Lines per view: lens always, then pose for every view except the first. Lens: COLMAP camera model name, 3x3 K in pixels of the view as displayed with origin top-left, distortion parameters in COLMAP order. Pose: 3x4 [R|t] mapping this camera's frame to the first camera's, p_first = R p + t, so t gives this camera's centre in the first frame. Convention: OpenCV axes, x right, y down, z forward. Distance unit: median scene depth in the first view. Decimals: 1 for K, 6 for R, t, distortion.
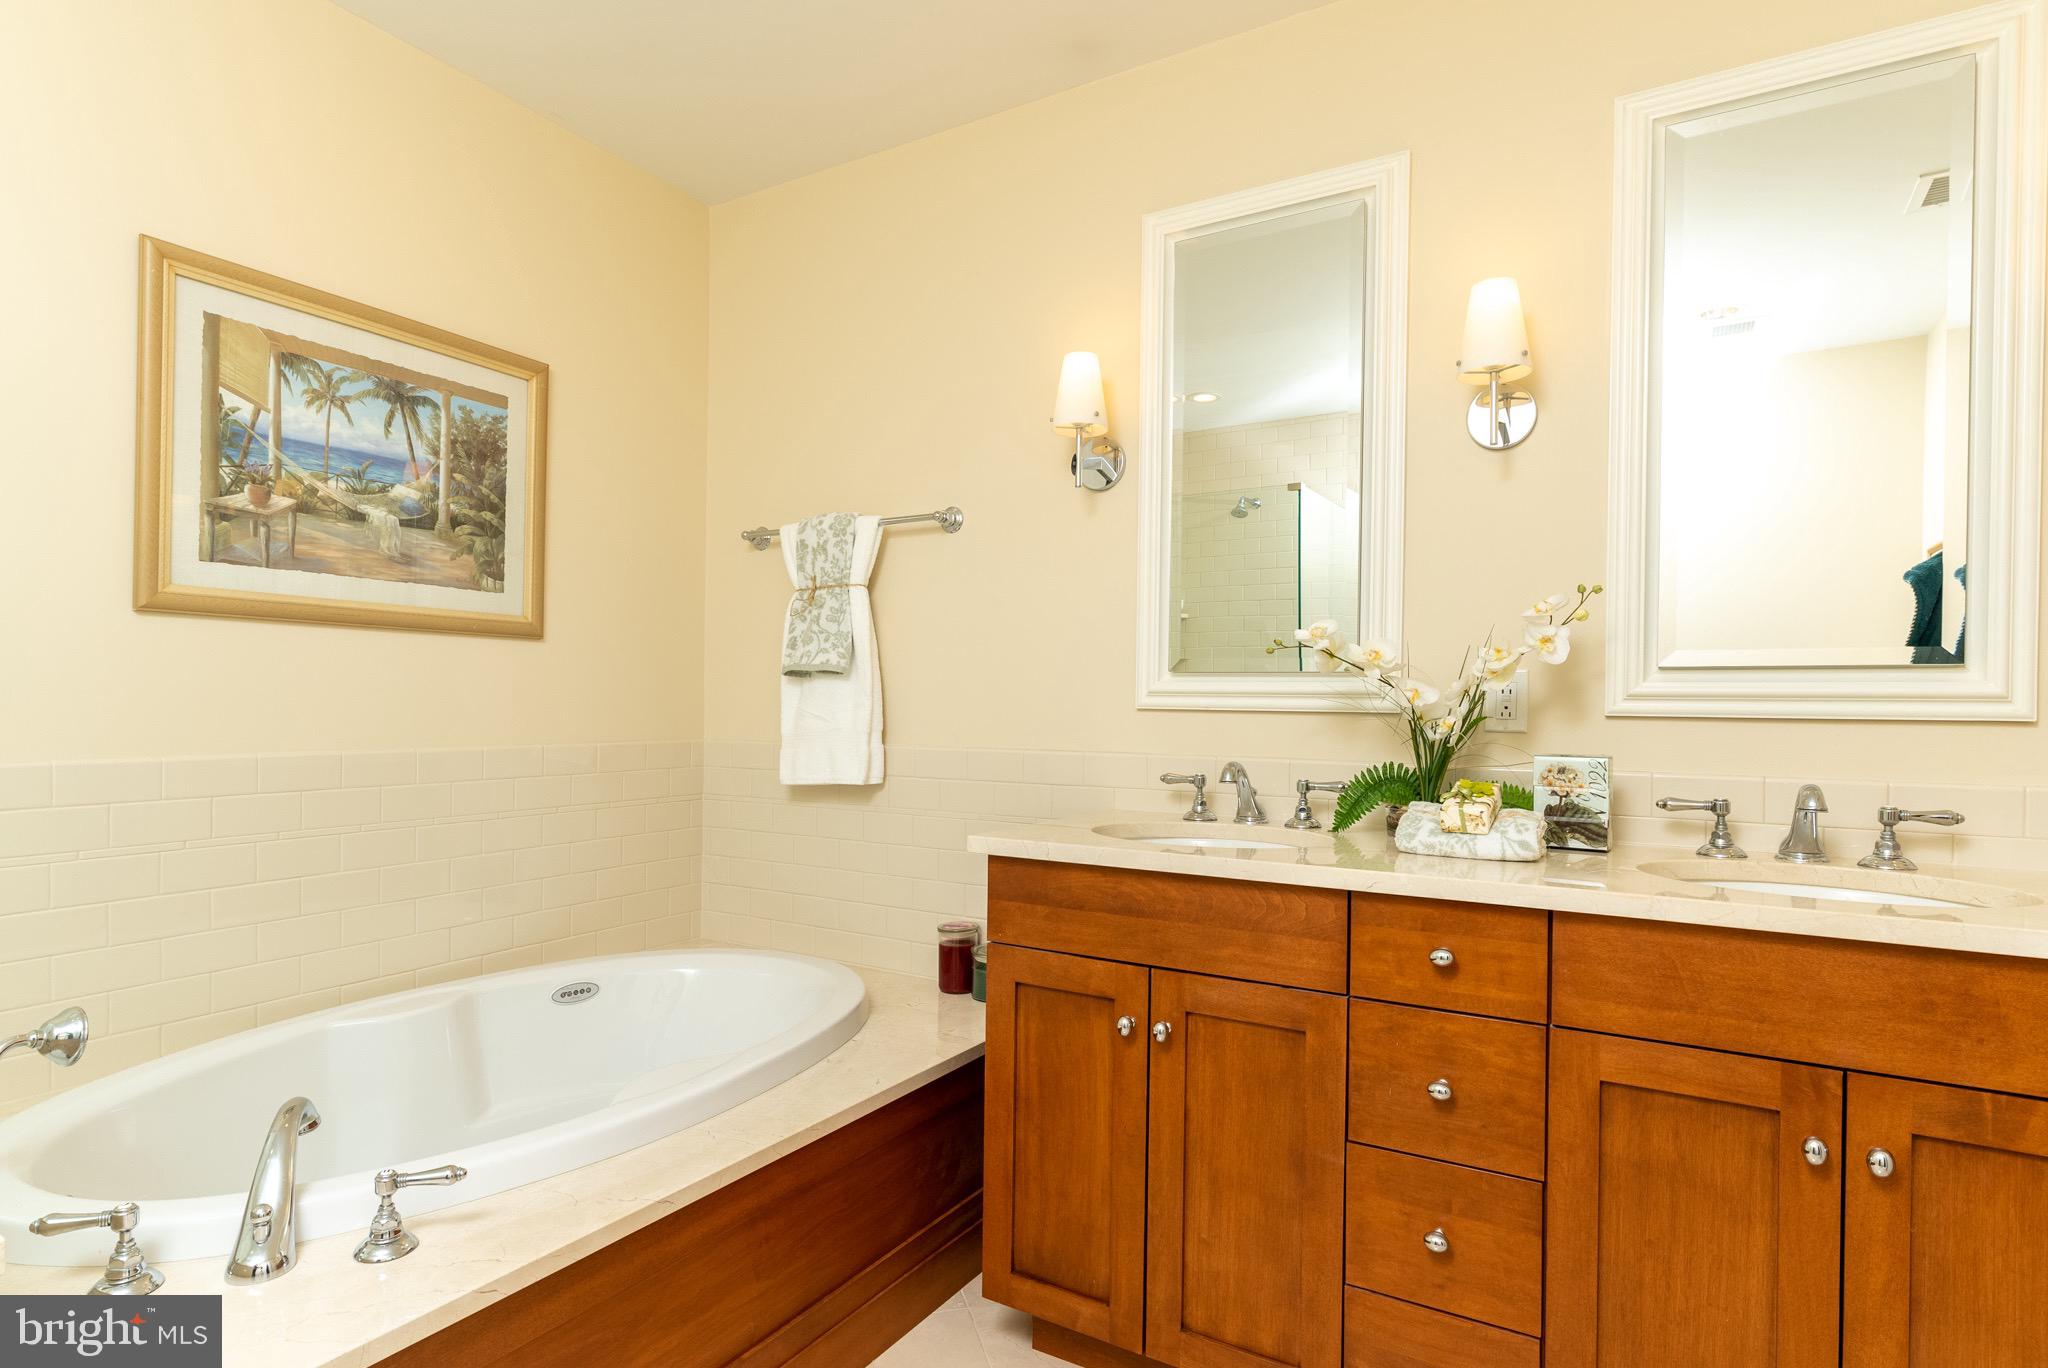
lens RADIAL K [[1085.7, 0, 1017.5], [0, 1085.7, 701.2], [0, 0, 1]] dist [-0.002869, 0.000759]
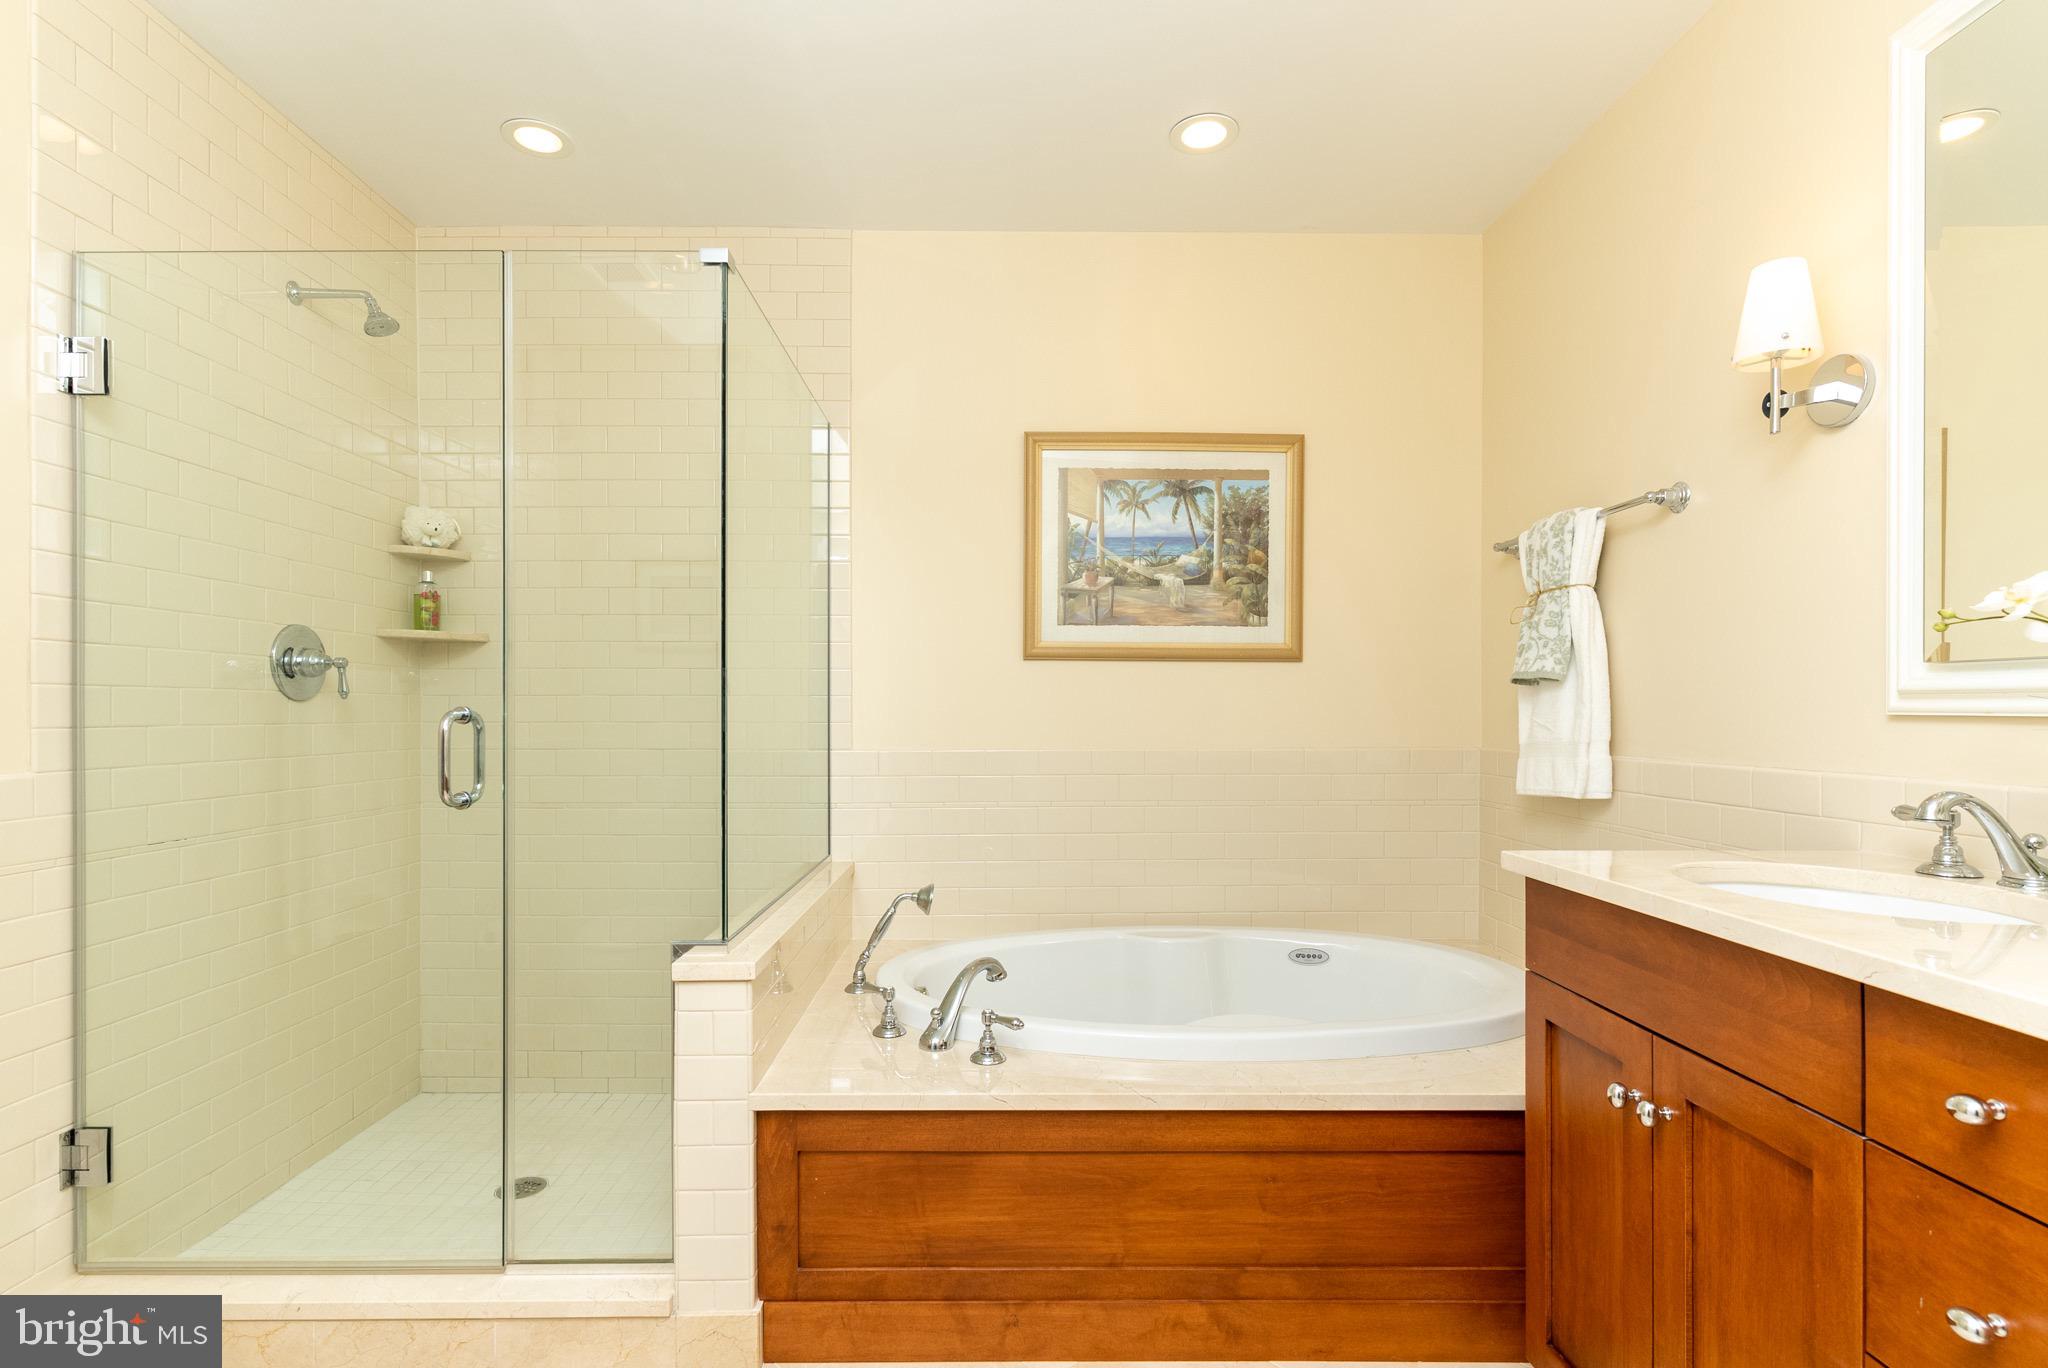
lens RADIAL K [[1016.6, 0, 1017.4], [0, 1016.6, 702.9], [0, 0, 1]] dist [0.000392, -0.000205]
pose [[0.513042, -0.016829, -0.858199, 0.459774], [0.006231, 0.999854, -0.015882, 0.006933], [0.858341, 0.002801, 0.513072, 0.175976]]
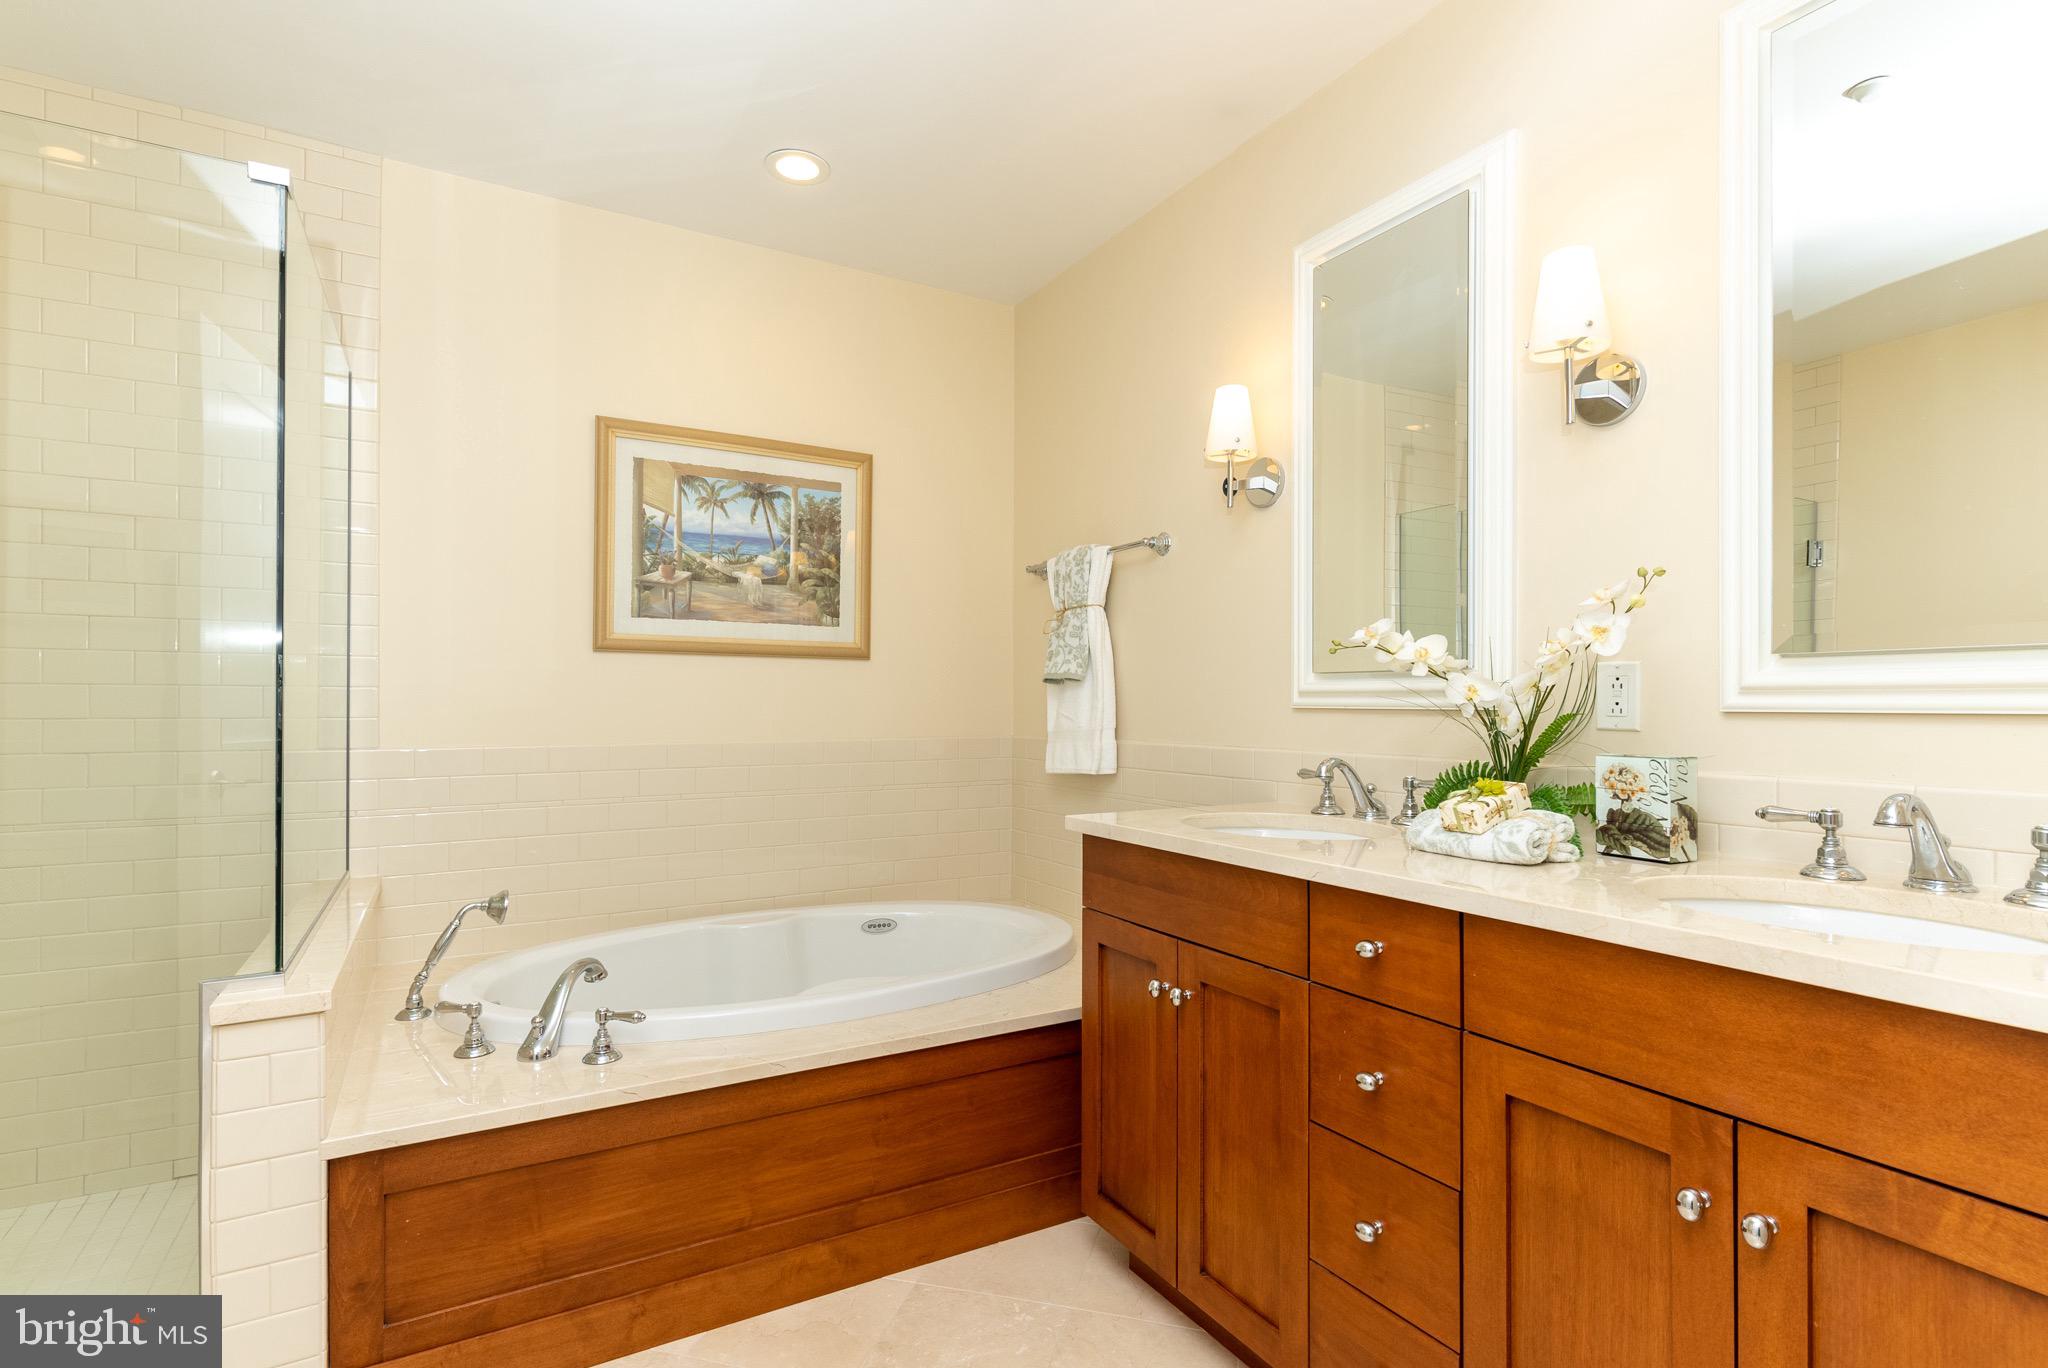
lens RADIAL K [[1011.6, 0, 1058.0], [0, 1011.6, 686.3], [0, 0, 1]] dist [0.000087, -0.000639]
pose [[0.878557, -0.017774, -0.477307, 0.444382], [0.008867, 0.999742, -0.020908, 0.004894], [0.477556, 0.014137, 0.878488, 0.018814]]
